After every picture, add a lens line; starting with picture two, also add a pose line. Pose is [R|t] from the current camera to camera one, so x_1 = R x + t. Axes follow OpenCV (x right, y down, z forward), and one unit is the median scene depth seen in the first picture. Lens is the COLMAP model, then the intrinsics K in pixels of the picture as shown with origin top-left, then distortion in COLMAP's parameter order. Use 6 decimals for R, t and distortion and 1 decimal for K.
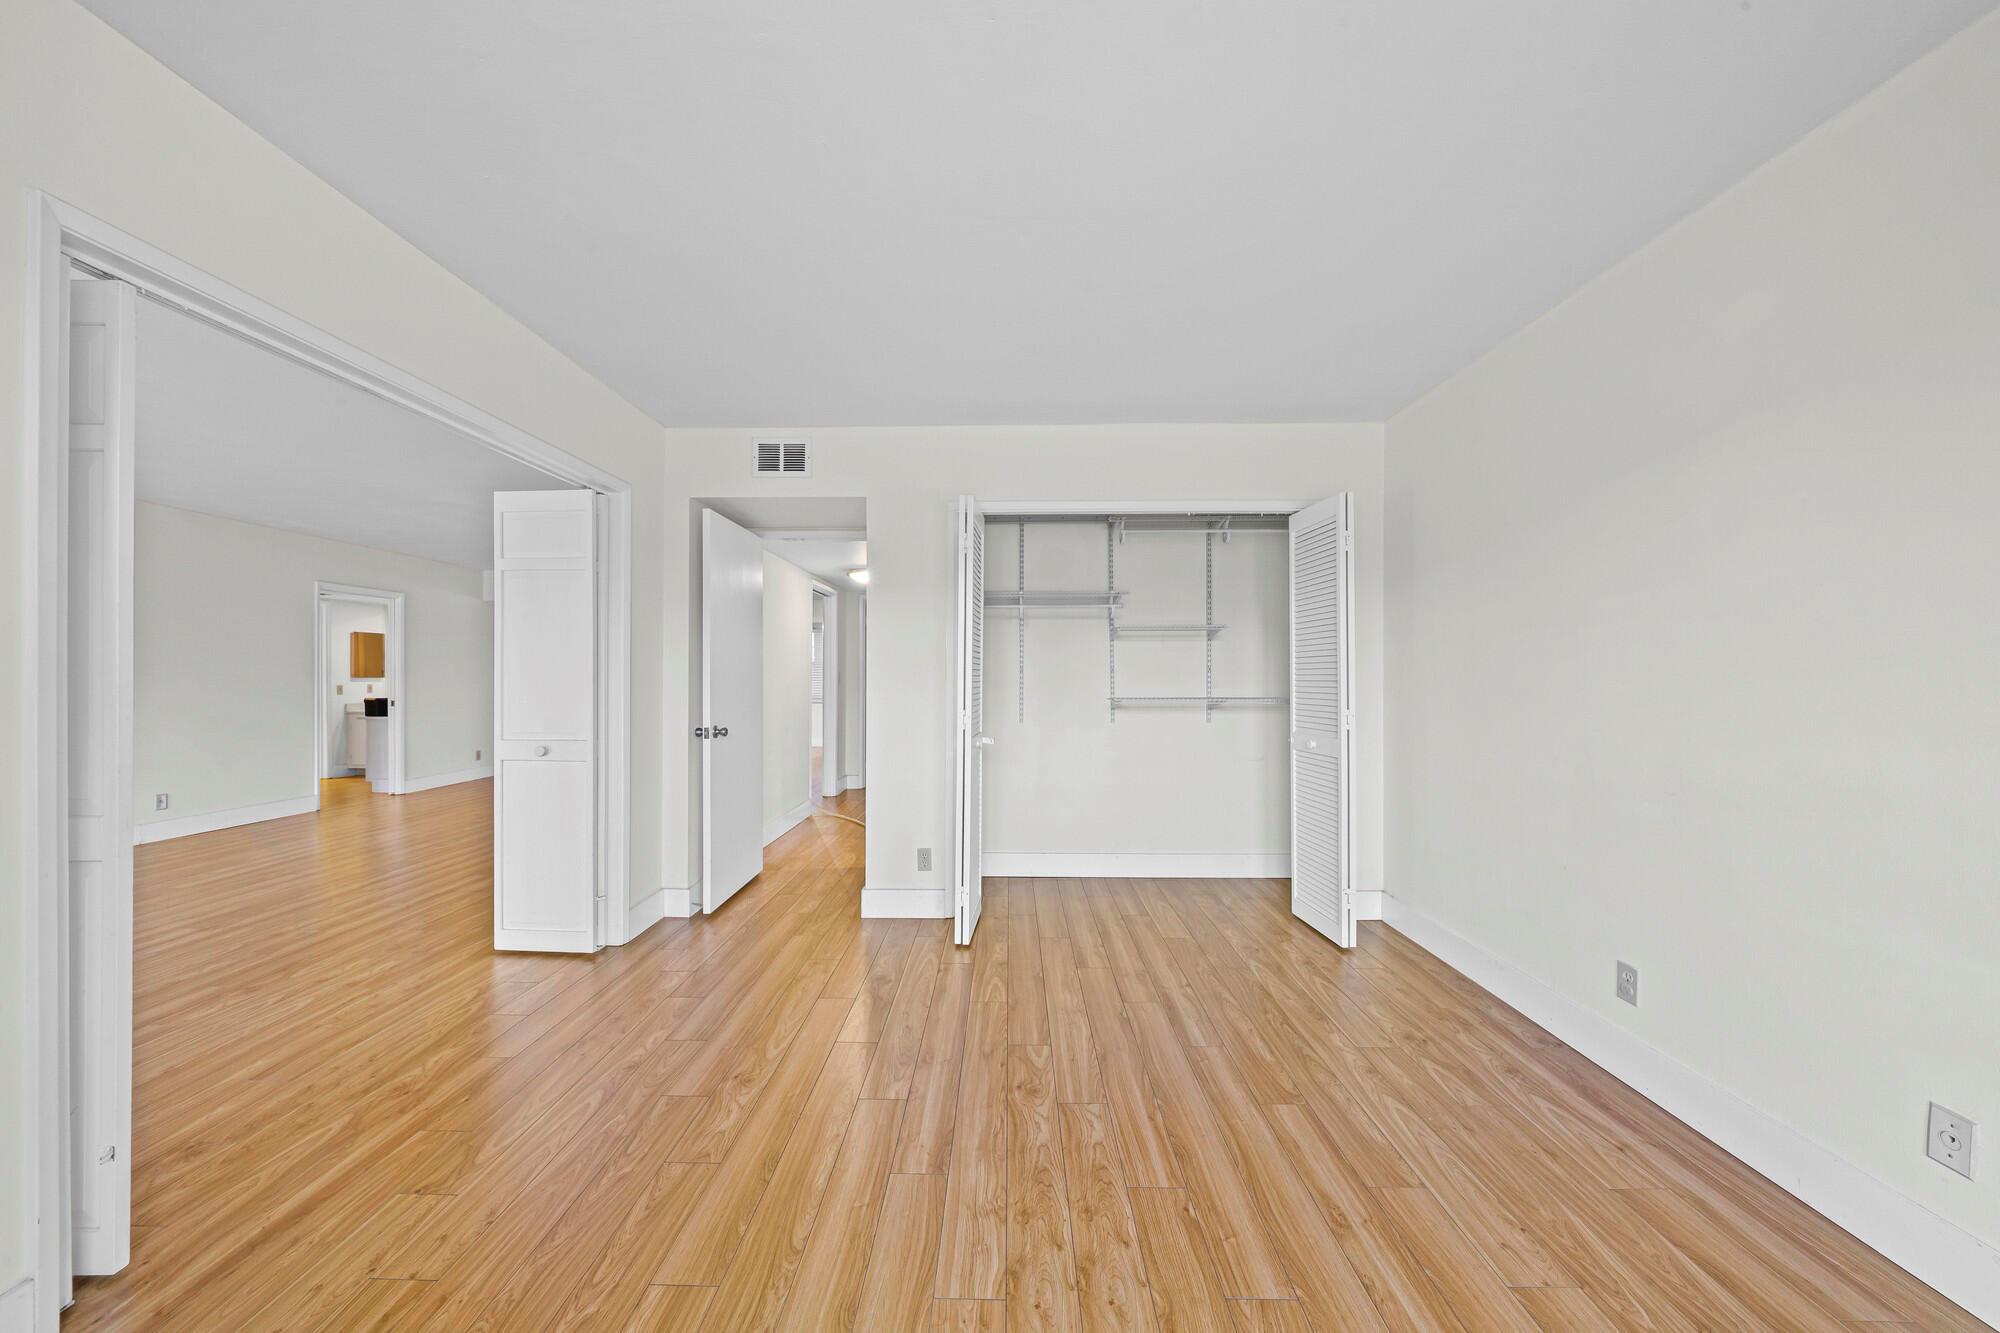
lens RADIAL K [[691.9, 0, 998.9], [0, 691.9, 676.1], [0, 0, 1]] dist [-0.006707, 0.000022]
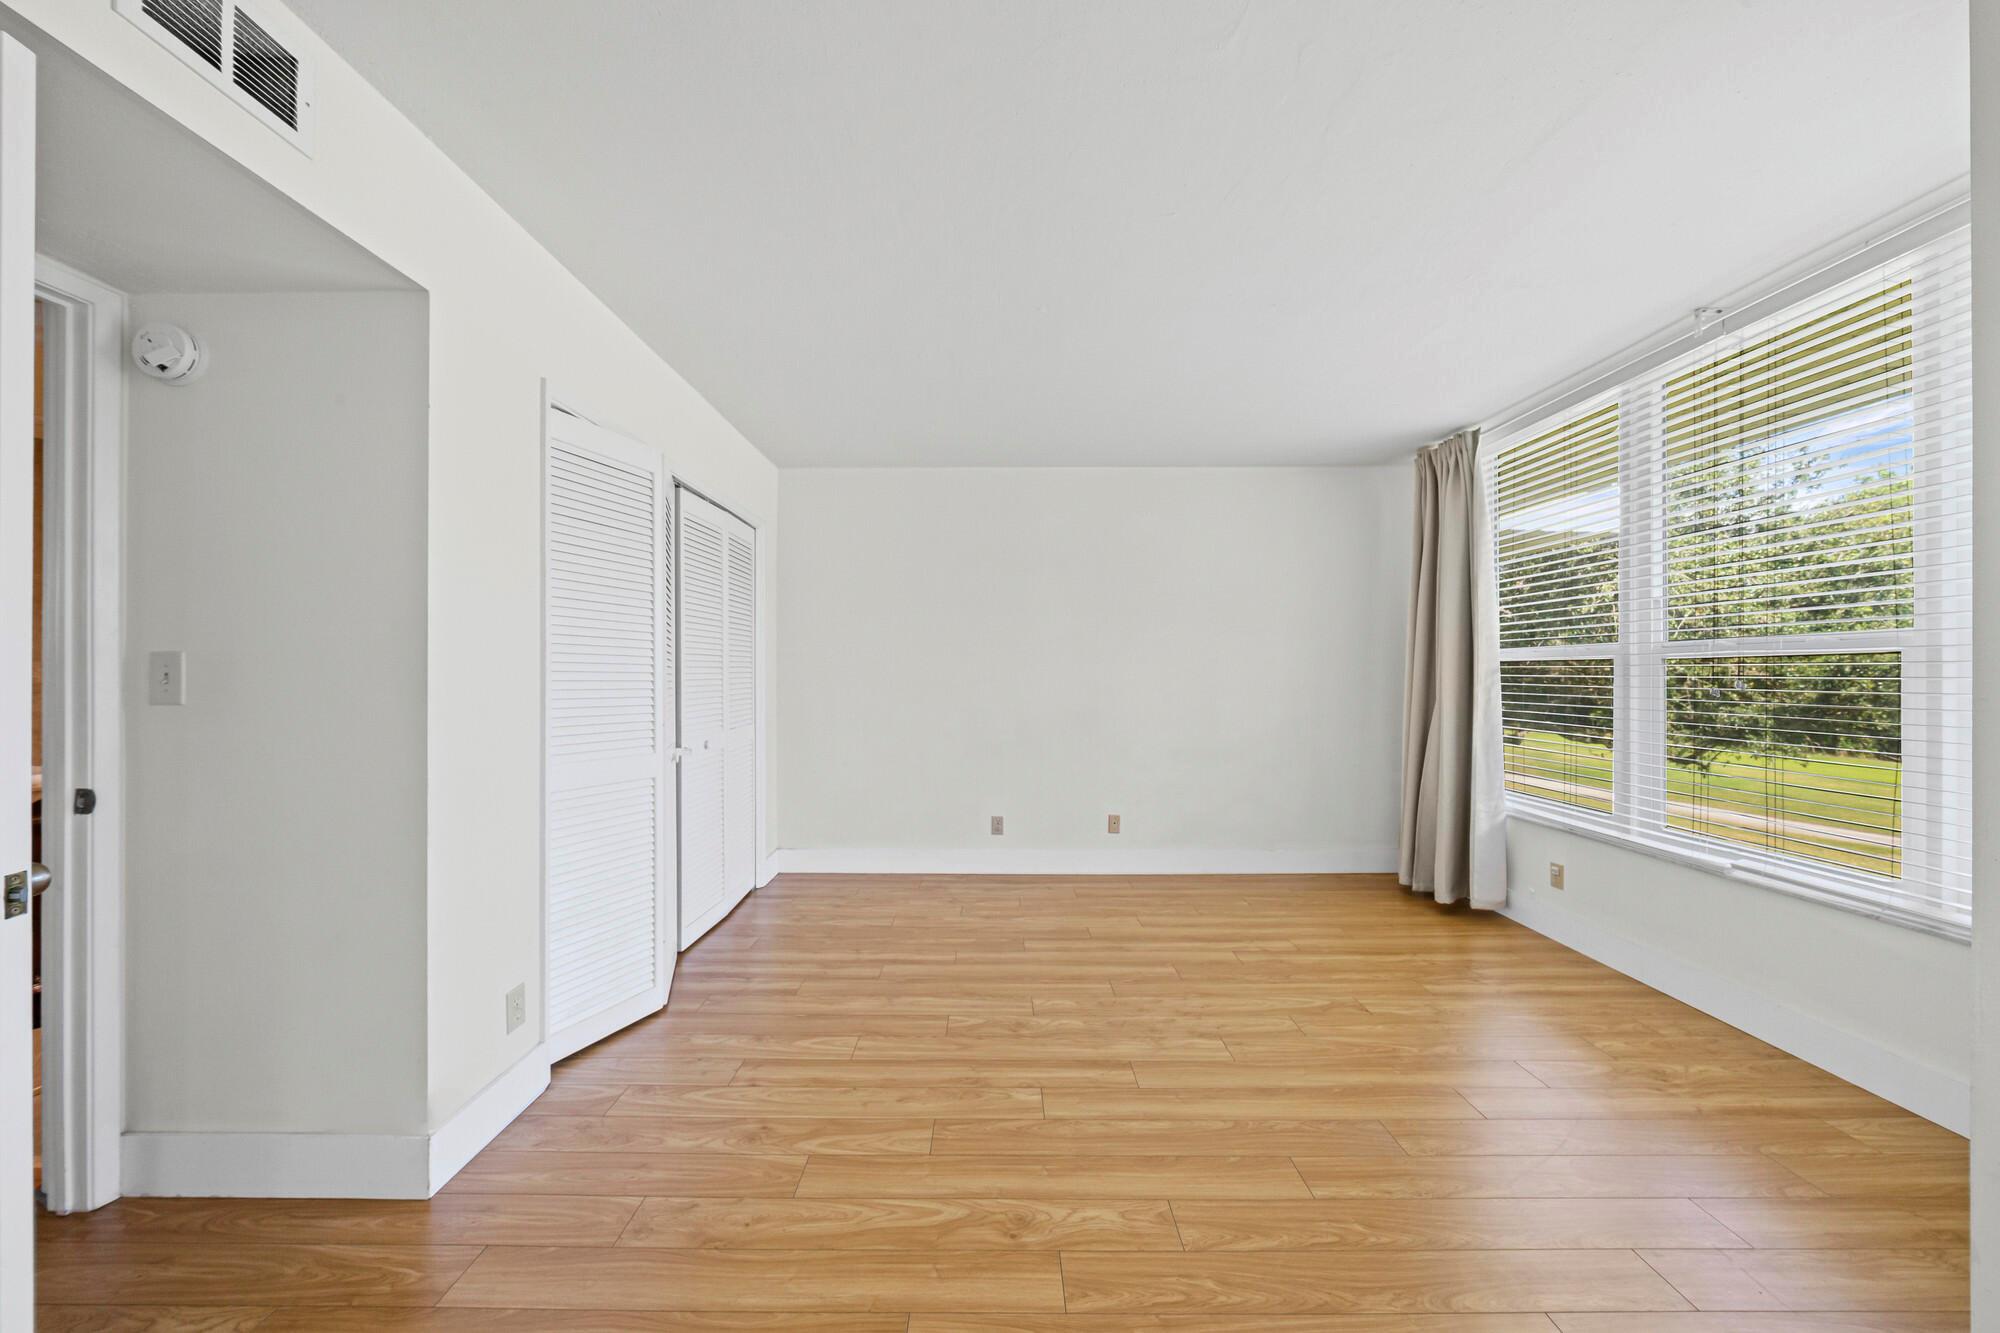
lens RADIAL K [[691.9, 0, 995.0], [0, 691.9, 671.3], [0, 0, 1]] dist [-0.006707, 0.000022]
pose [[-0.026666, 0.000826, 0.999644, -1.150334], [0.003402, 0.999994, -0.000736, -0.003271], [-0.999639, 0.003381, -0.026669, 1.089303]]
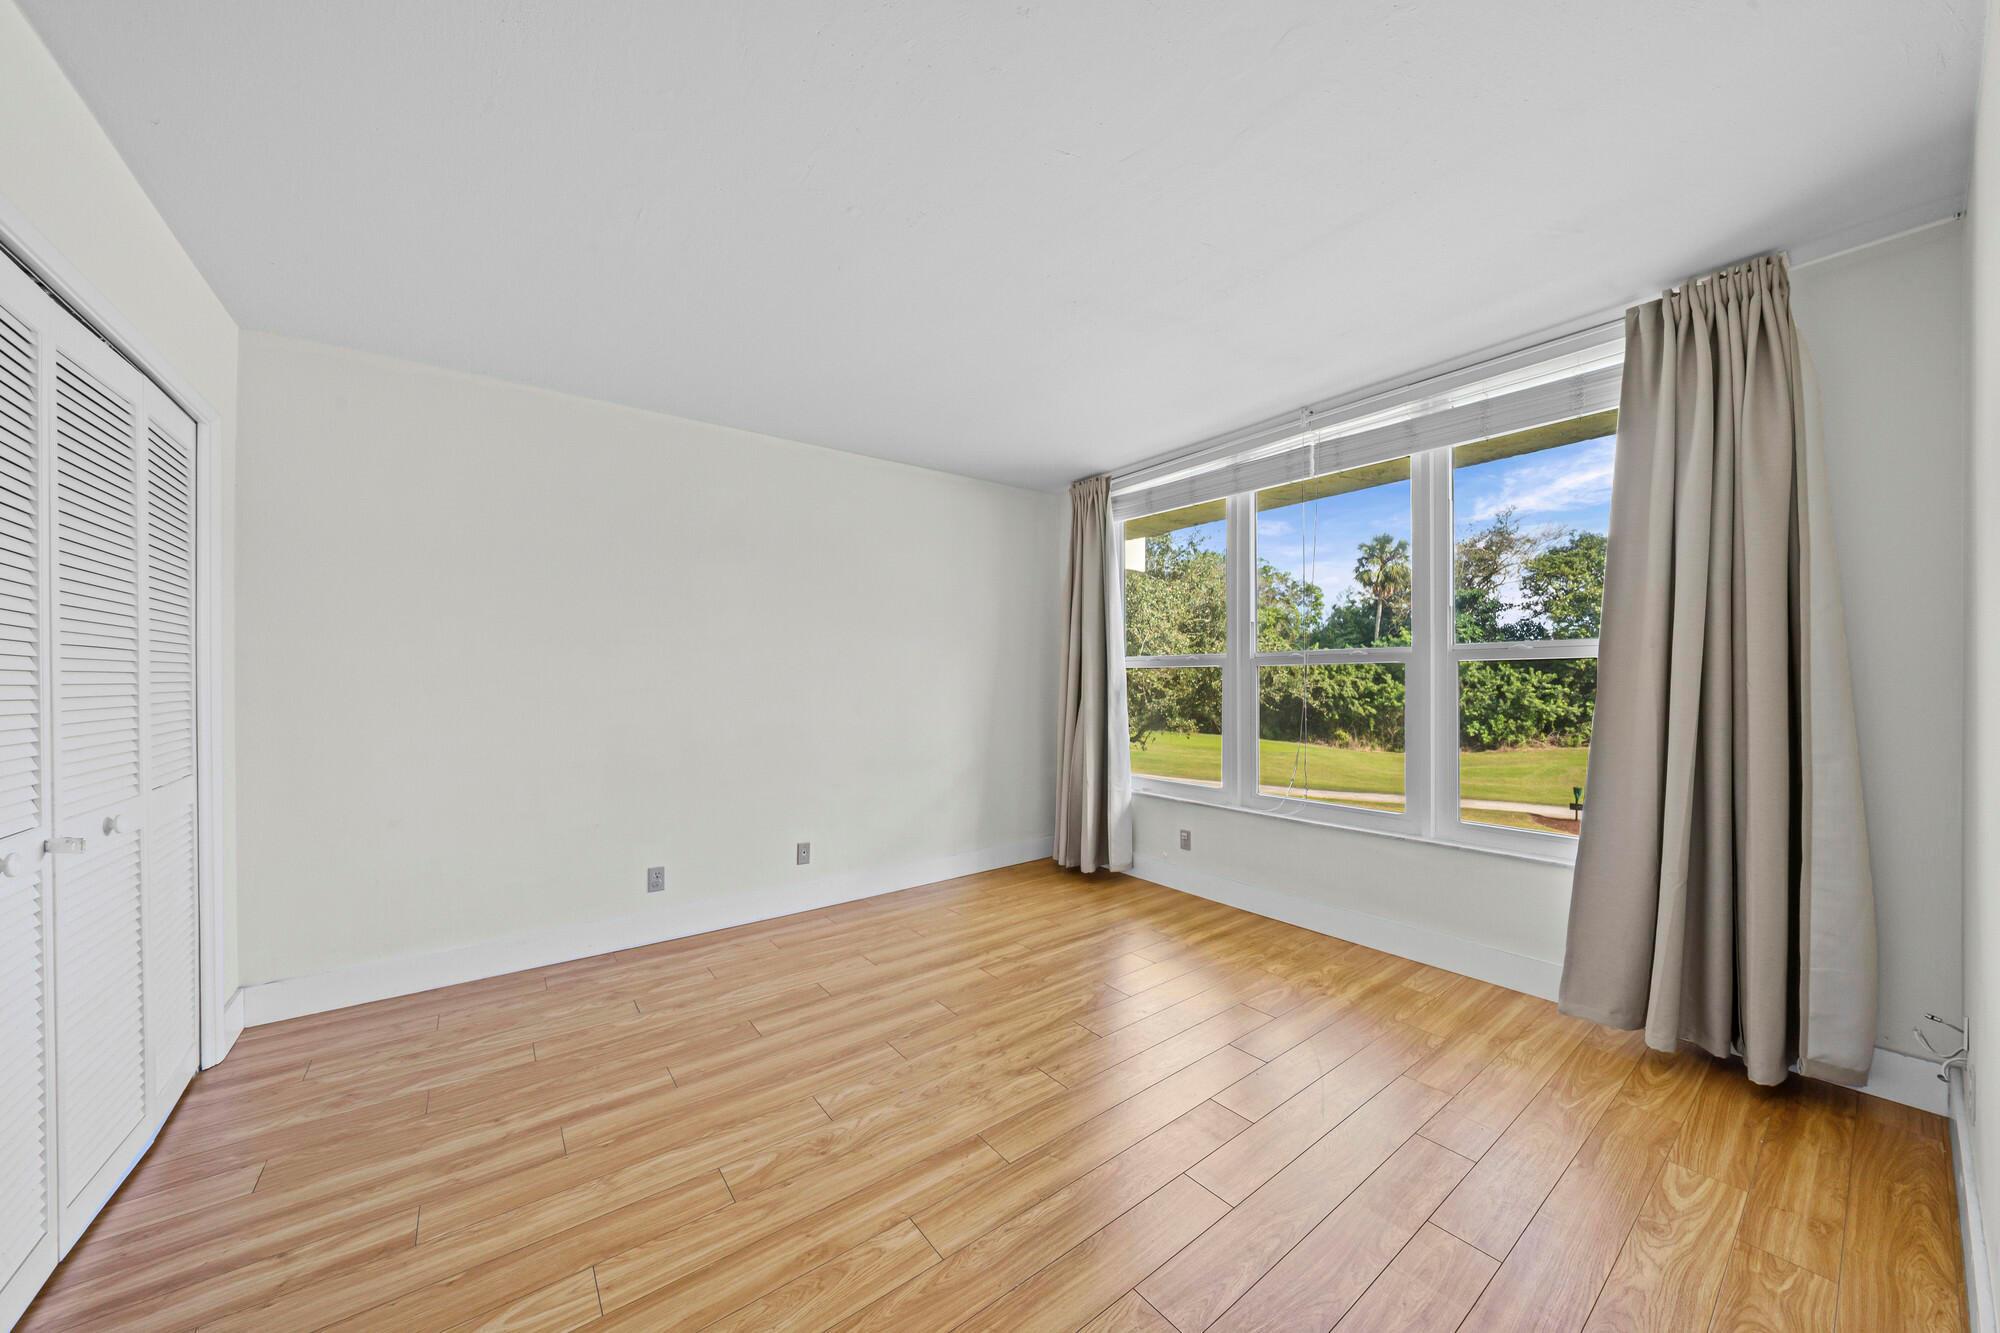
lens RADIAL K [[691.9, 0, 1004.6], [0, 691.9, 668.2], [0, 0, 1]] dist [-0.006707, 0.000022]
pose [[-0.626807, 0.012859, 0.779069, -0.817875], [0.008355, 0.999917, -0.009782, -0.003989], [-0.779130, 0.000378, -0.626862, 1.401507]]
